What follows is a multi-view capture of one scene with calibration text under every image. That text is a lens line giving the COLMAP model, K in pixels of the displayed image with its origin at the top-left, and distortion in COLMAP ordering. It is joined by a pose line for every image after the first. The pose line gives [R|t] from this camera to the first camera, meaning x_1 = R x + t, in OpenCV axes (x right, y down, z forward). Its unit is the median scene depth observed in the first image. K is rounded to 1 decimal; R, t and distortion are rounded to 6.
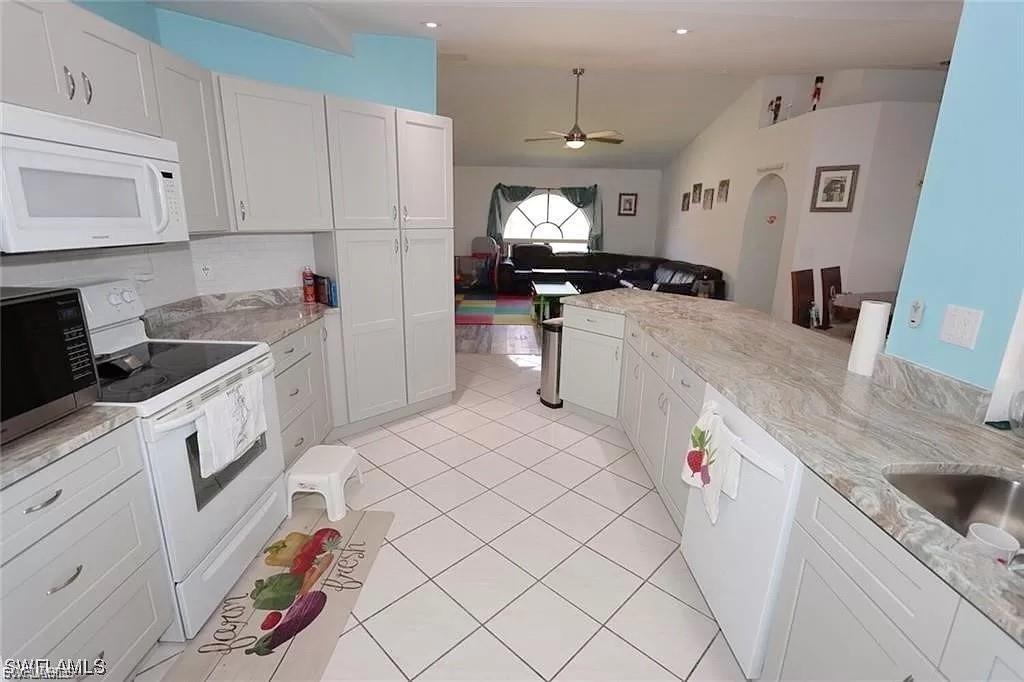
lens RADIAL K [[471.5, 0, 512.0], [0, 471.5, 341.0], [0, 0, 1]] dist [-0.016971, 0.001424]
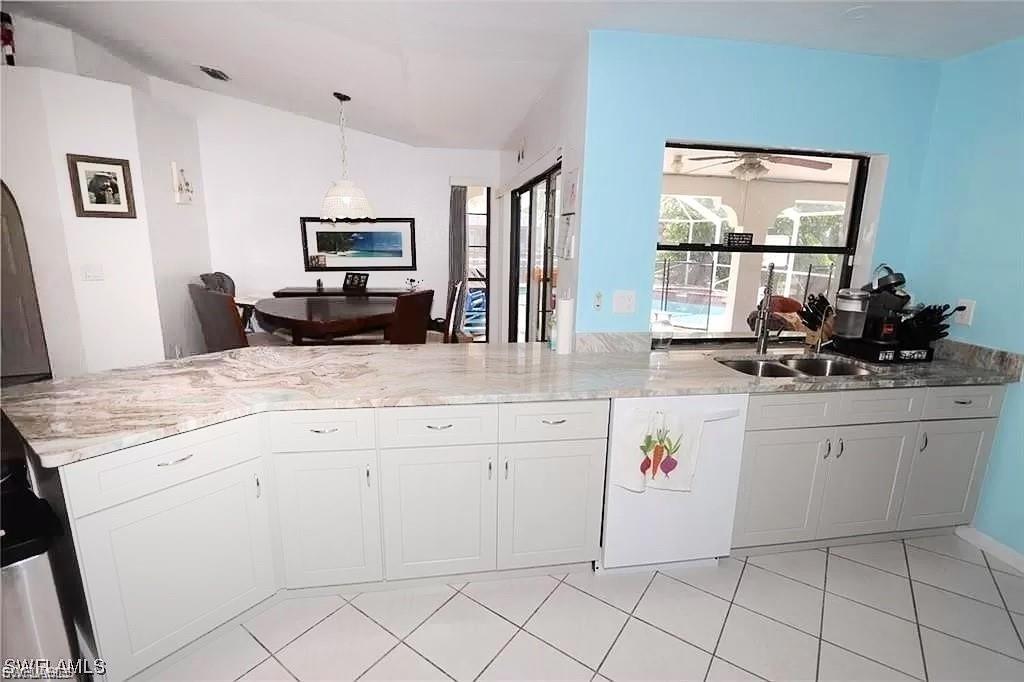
lens RADIAL K [[471.5, 0, 512.0], [0, 471.5, 341.0], [0, 0, 1]] dist [-0.016971, 0.001424]
pose [[-0.159984, -0.233421, 0.959124, -0.199629], [0.229504, 0.936218, 0.266129, -0.140710], [-0.960069, 0.262699, -0.096209, 0.501047]]
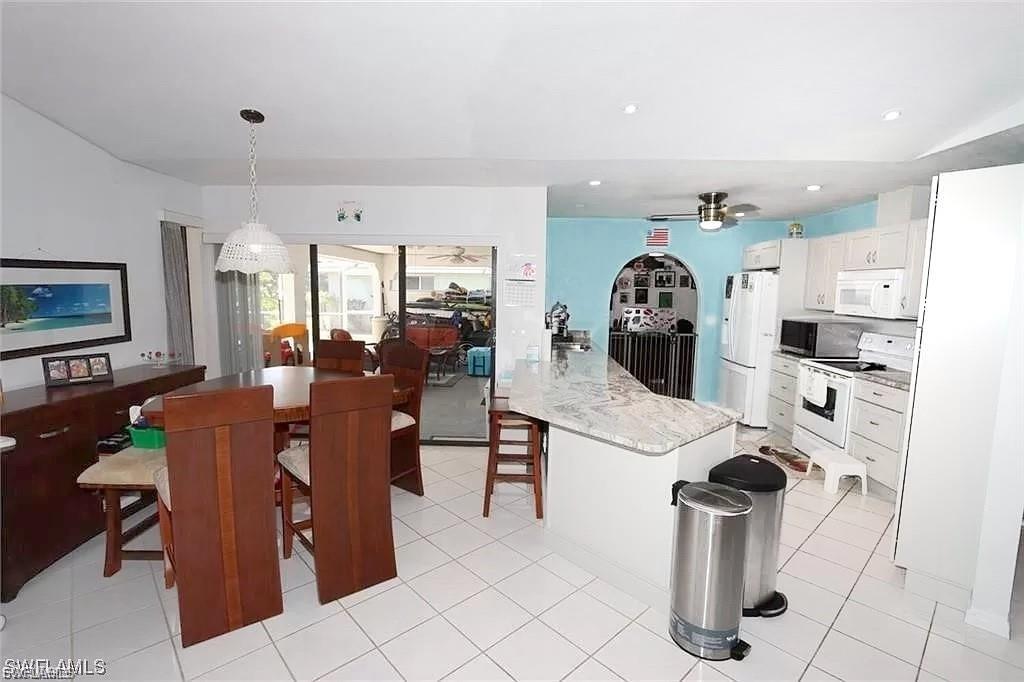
lens RADIAL K [[471.5, 0, 512.0], [0, 471.5, 341.0], [0, 0, 1]] dist [-0.016971, 0.001424]
pose [[-0.998206, -0.042490, 0.042185, 0.323274], [-0.024410, 0.932136, 0.361285, -0.335269], [-0.054673, 0.359607, -0.931501, 1.230880]]
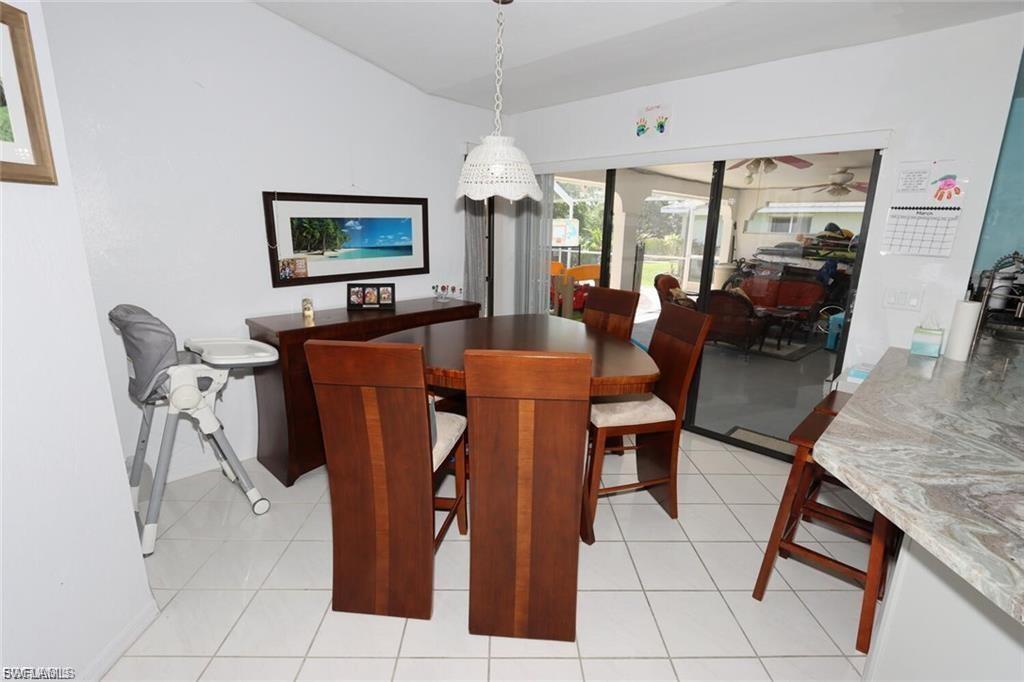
lens RADIAL K [[471.5, 0, 512.0], [0, 471.5, 341.0], [0, 0, 1]] dist [-0.016971, 0.001424]
pose [[-0.709926, -0.199313, 0.675485, 0.299009], [0.148138, 0.895401, 0.419895, -0.263338], [-0.688521, 0.398159, -0.606142, 1.003035]]
